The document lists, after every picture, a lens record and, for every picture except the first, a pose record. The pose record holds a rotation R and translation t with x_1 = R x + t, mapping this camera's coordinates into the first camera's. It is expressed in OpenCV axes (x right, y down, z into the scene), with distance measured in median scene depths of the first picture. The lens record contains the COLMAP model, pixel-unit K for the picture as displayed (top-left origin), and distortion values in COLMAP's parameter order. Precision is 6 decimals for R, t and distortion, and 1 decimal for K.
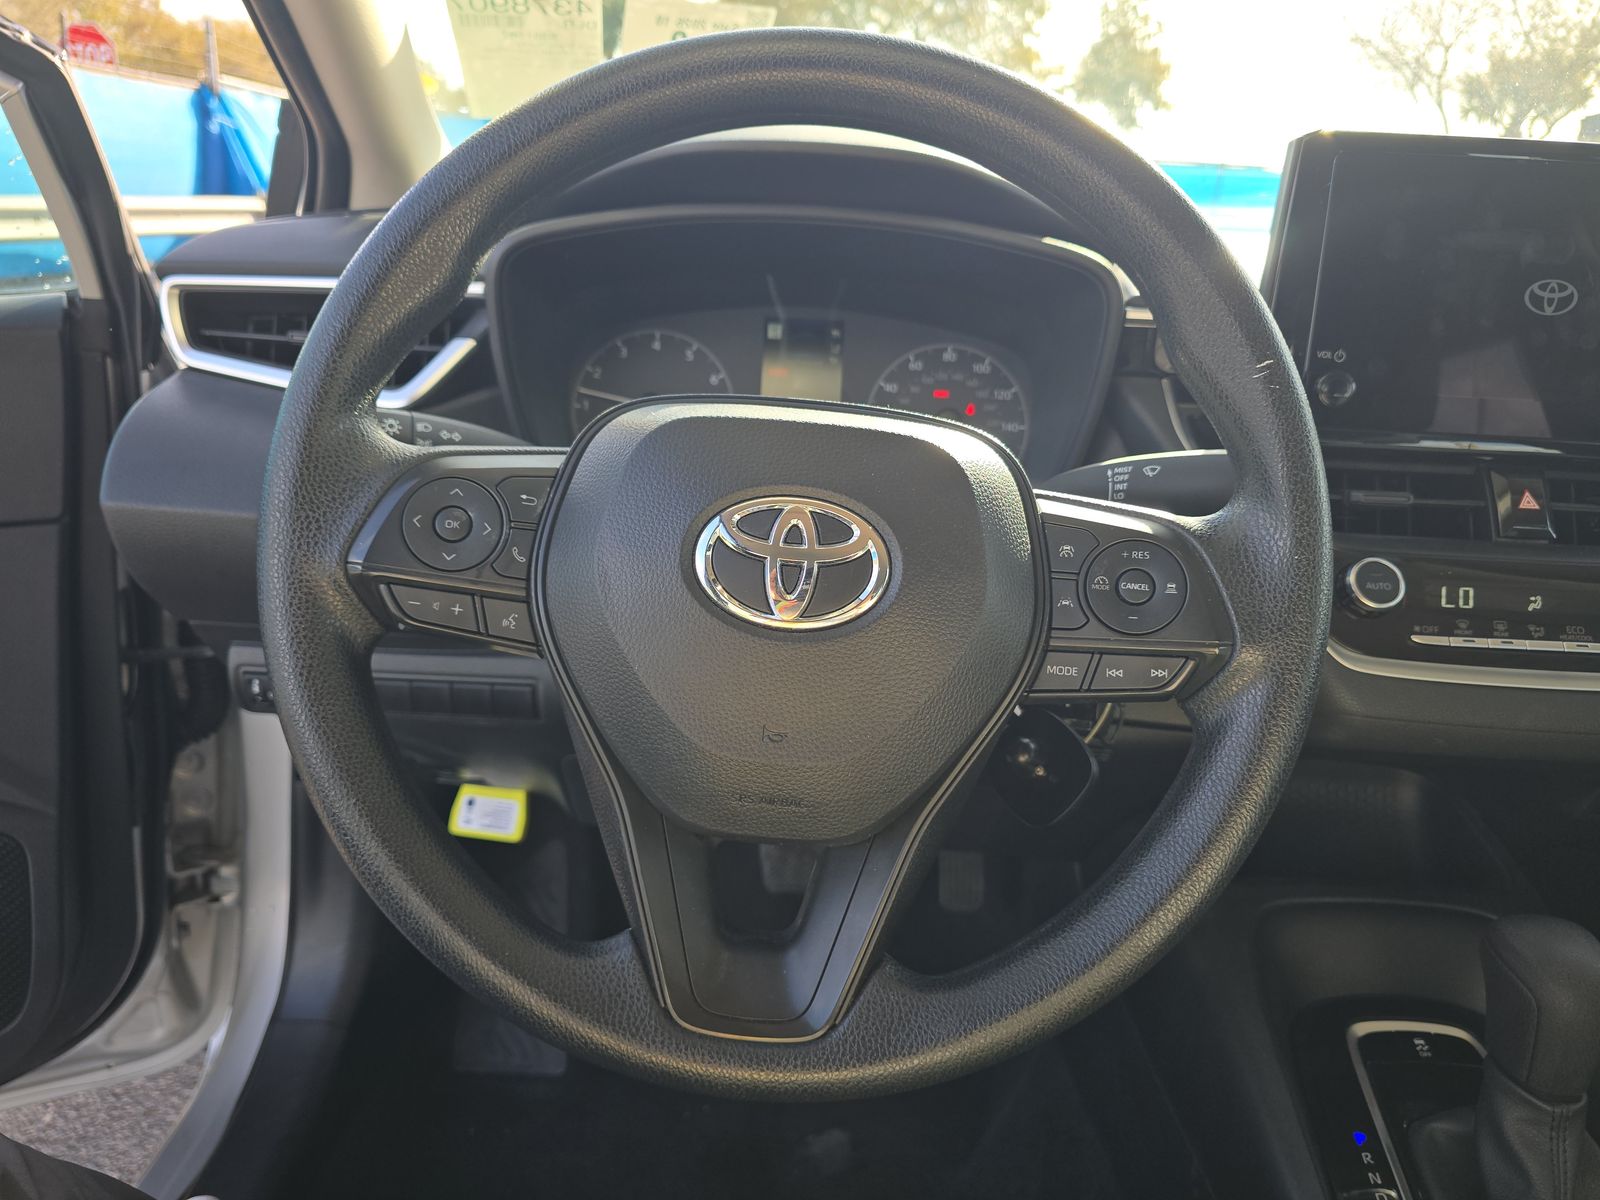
lens RADIAL K [[1099.6, 0, 800.0], [0, 1099.6, 600.0], [0, 0, 1]] dist [0.006345, -0.019479]
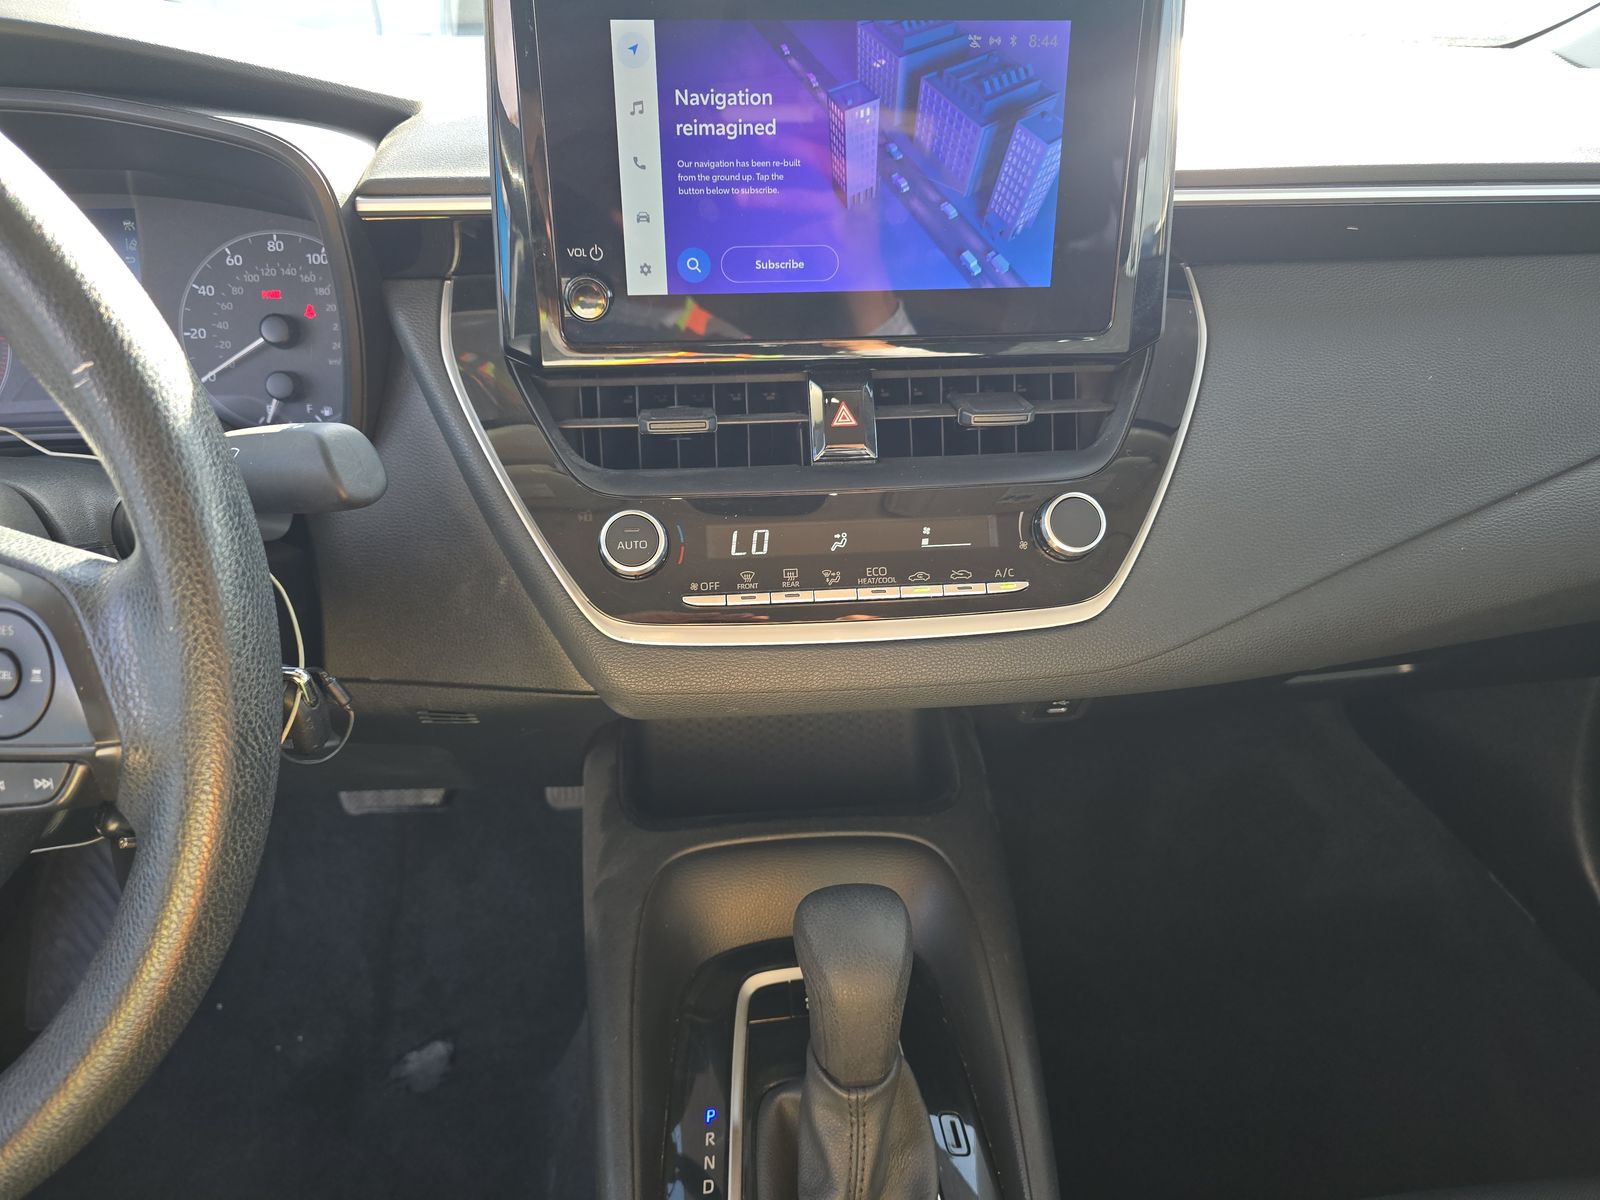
lens RADIAL K [[1083.5, 0, 800.0], [0, 1083.5, 600.0], [0, 0, 1]] dist [0.024450, -0.021320]
pose [[0.991934, -0.091856, 0.087348, 0.559497], [0.074335, 0.979711, 0.186118, -0.112733], [-0.102672, -0.178124, 0.978637, 0.162956]]
